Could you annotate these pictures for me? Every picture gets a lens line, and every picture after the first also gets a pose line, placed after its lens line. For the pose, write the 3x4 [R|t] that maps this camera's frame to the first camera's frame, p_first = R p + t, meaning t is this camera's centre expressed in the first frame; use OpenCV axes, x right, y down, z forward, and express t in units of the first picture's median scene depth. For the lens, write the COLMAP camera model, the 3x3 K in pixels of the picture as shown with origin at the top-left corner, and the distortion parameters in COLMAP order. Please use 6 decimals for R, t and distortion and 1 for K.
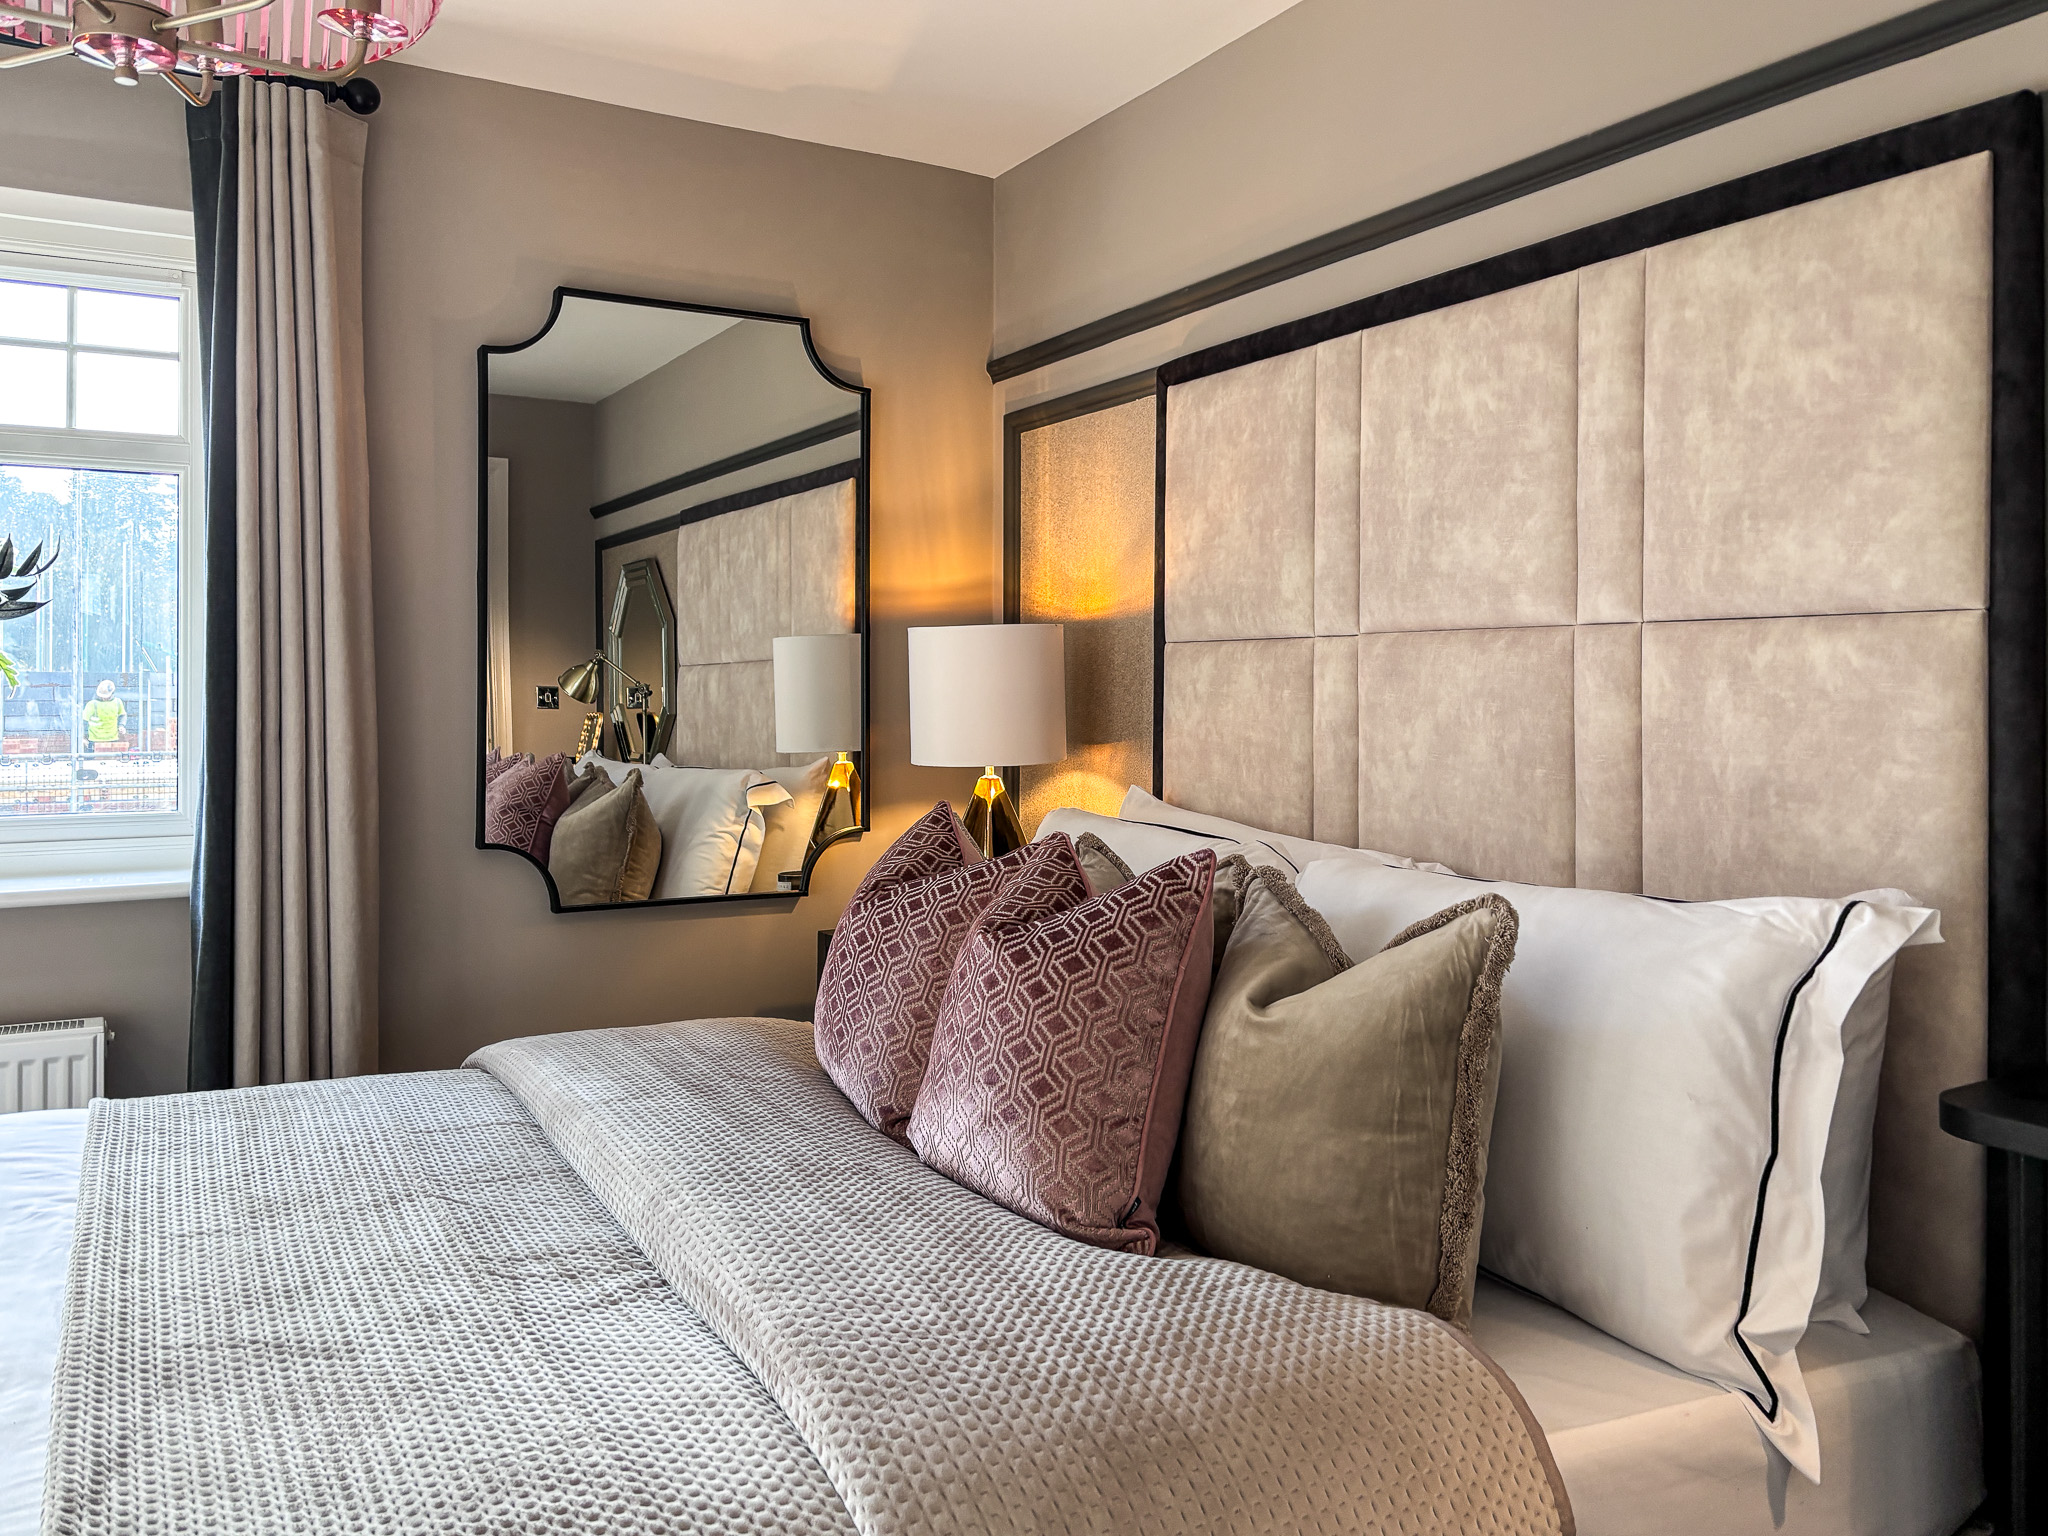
lens RADIAL K [[1603.9, 0, 981.2], [0, 1603.9, 715.4], [0, 0, 1]] dist [-0.001549, -0.004928]
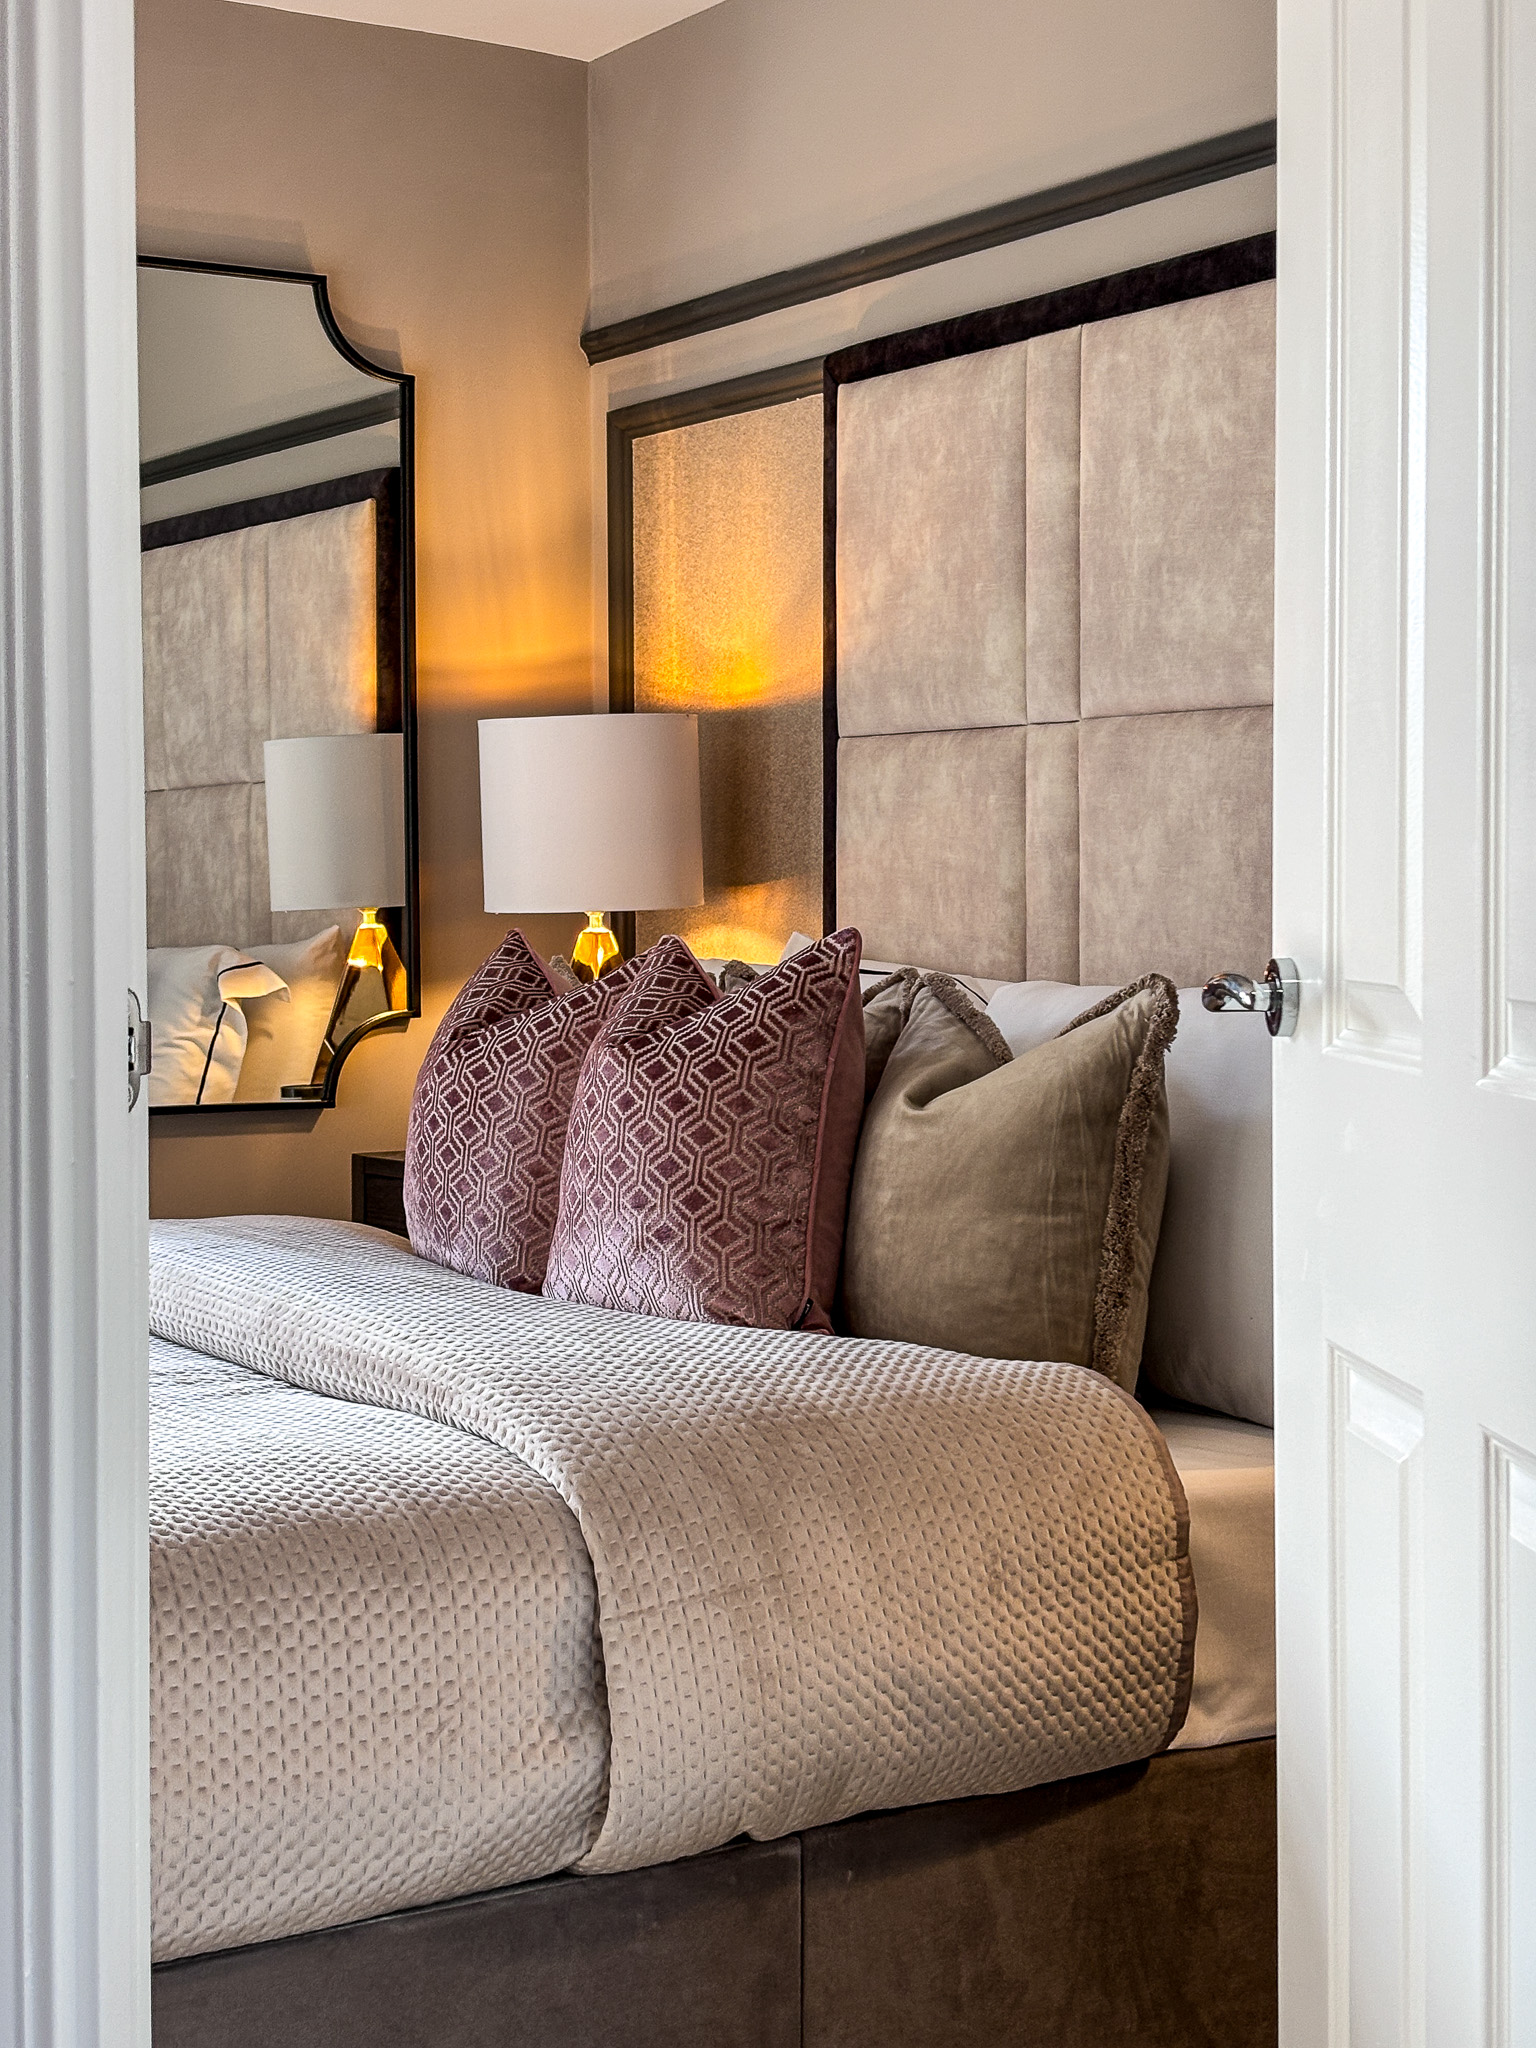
lens RADIAL K [[3144.1, 0, 768.0], [0, 3144.1, 1024.0], [0, 0, 1]] dist [-0.000517, 0.052005]
pose [[0.997029, -0.010977, 0.076242, -0.031444], [0.008706, 0.999511, 0.030049, 0.047997], [-0.076535, -0.029296, 0.996636, -0.493156]]
